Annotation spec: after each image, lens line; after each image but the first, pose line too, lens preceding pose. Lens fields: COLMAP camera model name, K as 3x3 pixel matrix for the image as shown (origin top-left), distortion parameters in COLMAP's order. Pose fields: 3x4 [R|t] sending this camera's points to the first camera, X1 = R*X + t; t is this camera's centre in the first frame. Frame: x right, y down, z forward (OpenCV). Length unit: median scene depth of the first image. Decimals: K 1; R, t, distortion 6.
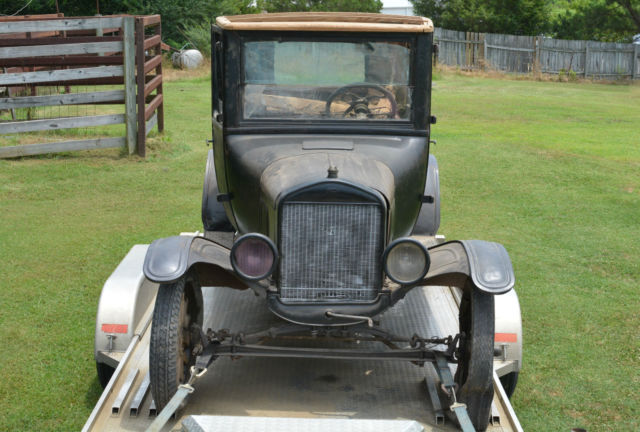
lens RADIAL K [[991.8, 0, 319.8], [0, 991.8, 216.8], [0, 0, 1]] dist [-0.156113, 0.000000]
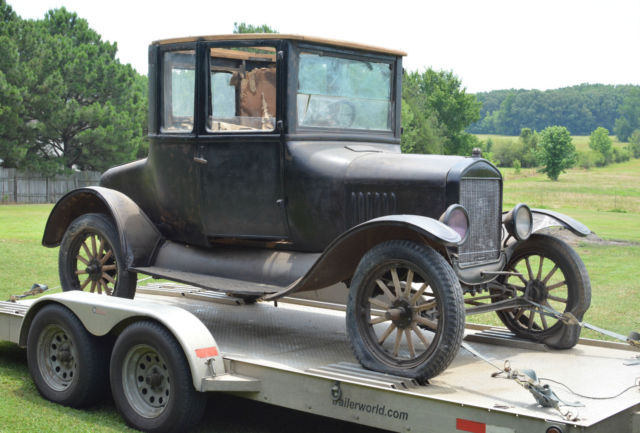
lens RADIAL K [[991.8, 0, 316.3], [0, 991.8, 215.4], [0, 0, 1]] dist [-0.156113, 0.000000]
pose [[0.637037, -0.044292, 0.769560, -0.882560], [0.149276, 0.986537, -0.066789, 0.068136], [-0.756241, 0.157424, 0.635072, 0.334389]]
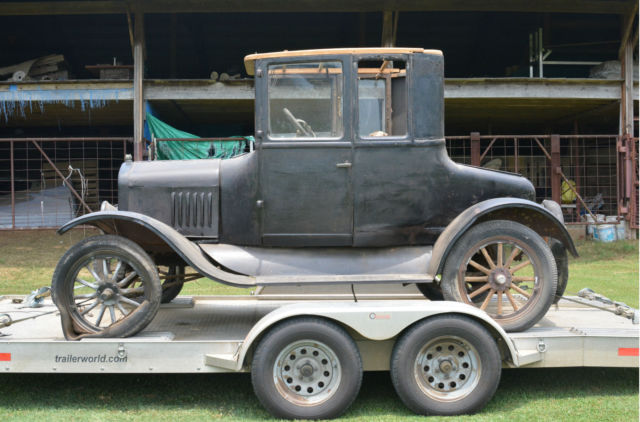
lens RADIAL K [[977.8, 0, 321.0], [0, 977.8, 208.4], [0, 0, 1]] dist [-0.154125, 0.000000]
pose [[0.038746, 0.033637, -0.998683, 1.296944], [-0.205209, 0.978399, 0.024992, -0.067109], [0.977951, 0.203970, 0.044812, 1.090811]]
